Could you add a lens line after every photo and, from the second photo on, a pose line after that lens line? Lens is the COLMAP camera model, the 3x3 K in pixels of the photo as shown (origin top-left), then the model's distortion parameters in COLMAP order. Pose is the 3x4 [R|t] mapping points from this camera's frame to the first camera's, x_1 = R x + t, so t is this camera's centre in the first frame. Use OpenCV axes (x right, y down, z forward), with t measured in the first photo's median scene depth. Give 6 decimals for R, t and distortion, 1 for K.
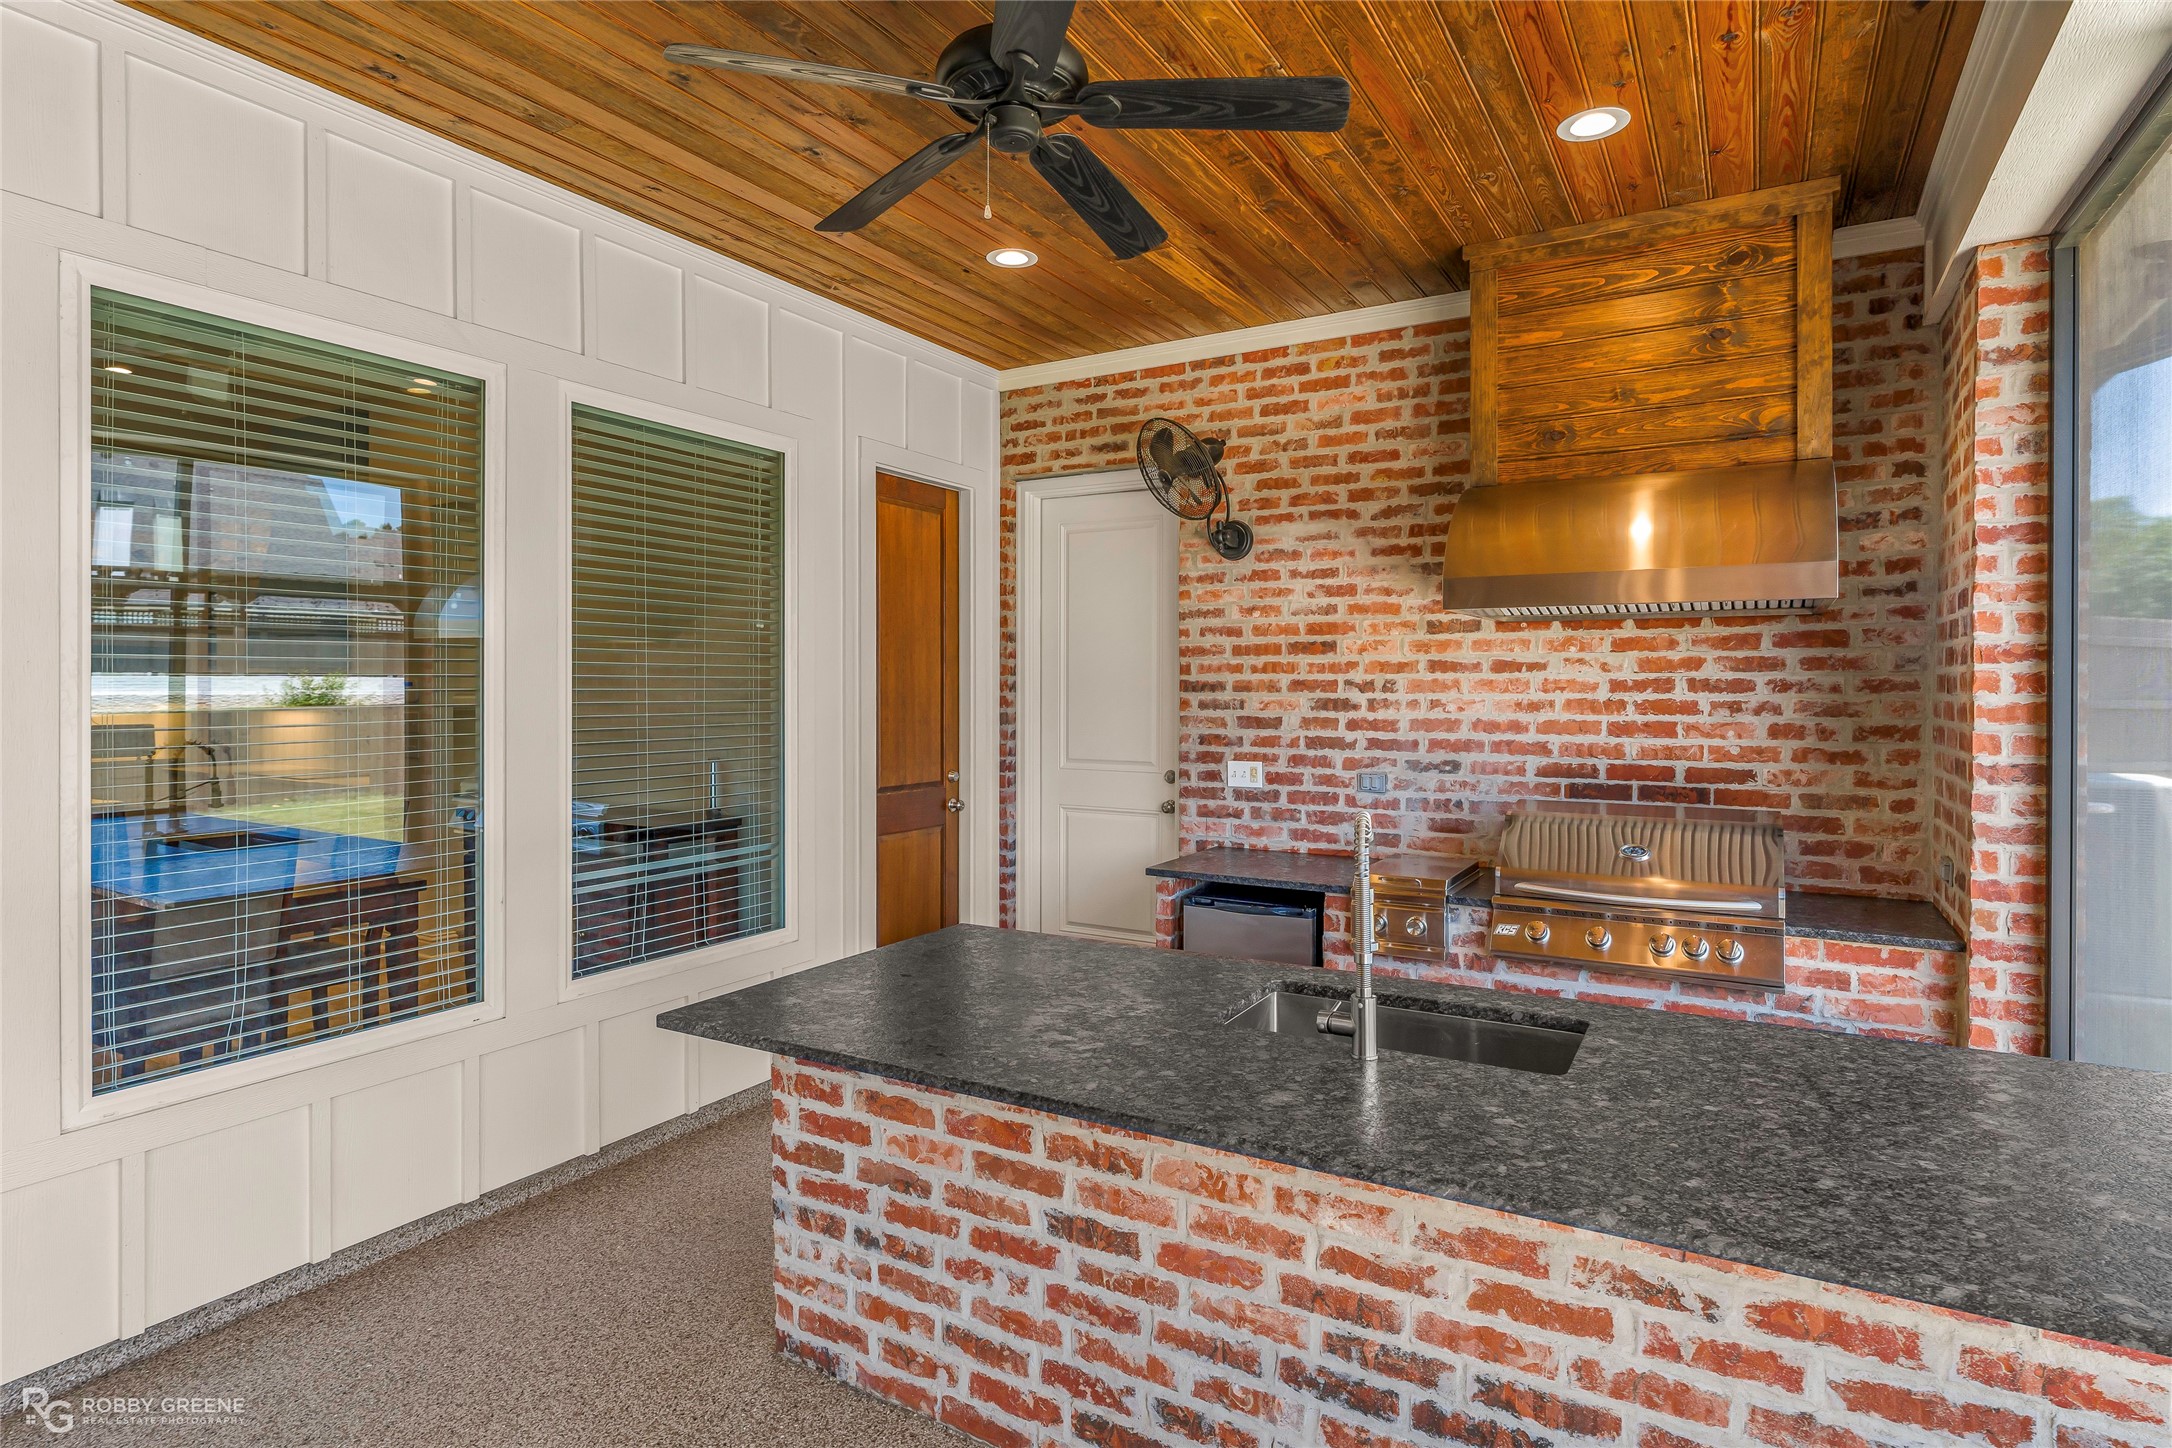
lens RADIAL K [[1146.5, 0, 1091.5], [0, 1146.5, 687.3], [0, 0, 1]] dist [-0.002943, -0.000493]
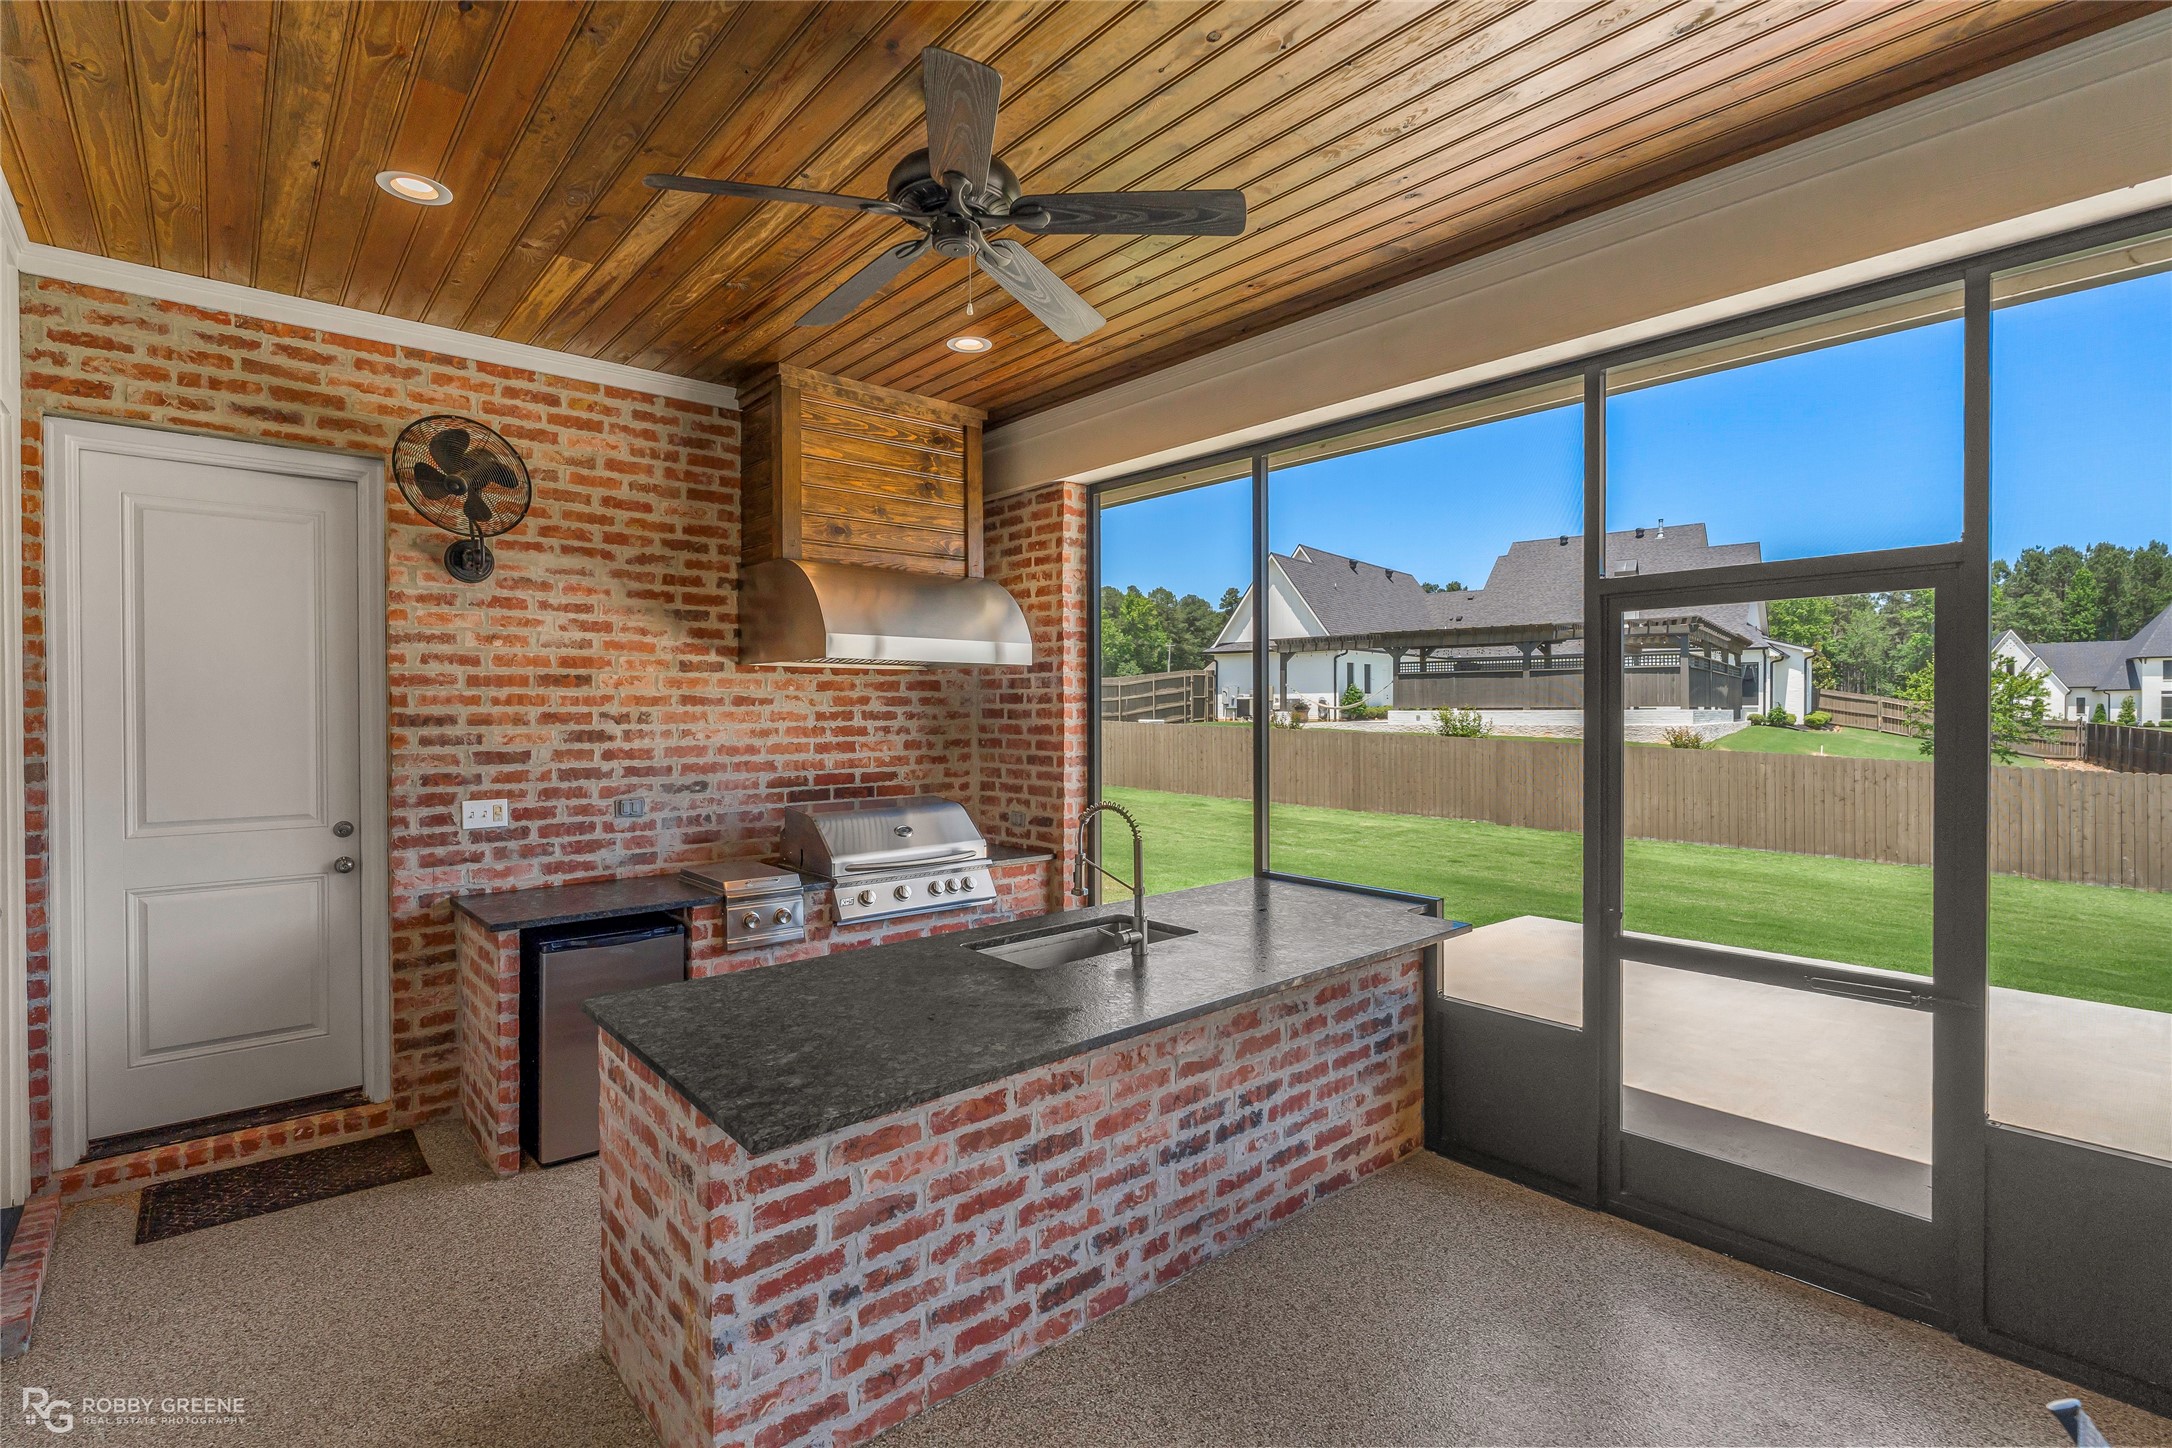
lens RADIAL K [[994.9, 0, 1098.0], [0, 994.9, 712.4], [0, 0, 1]] dist [-0.009198, 0.001804]
pose [[0.311344, -0.004413, 0.950287, -0.537565], [0.004961, 0.999983, 0.003018, -0.007451], [-0.950284, 0.003775, 0.311360, 0.309938]]
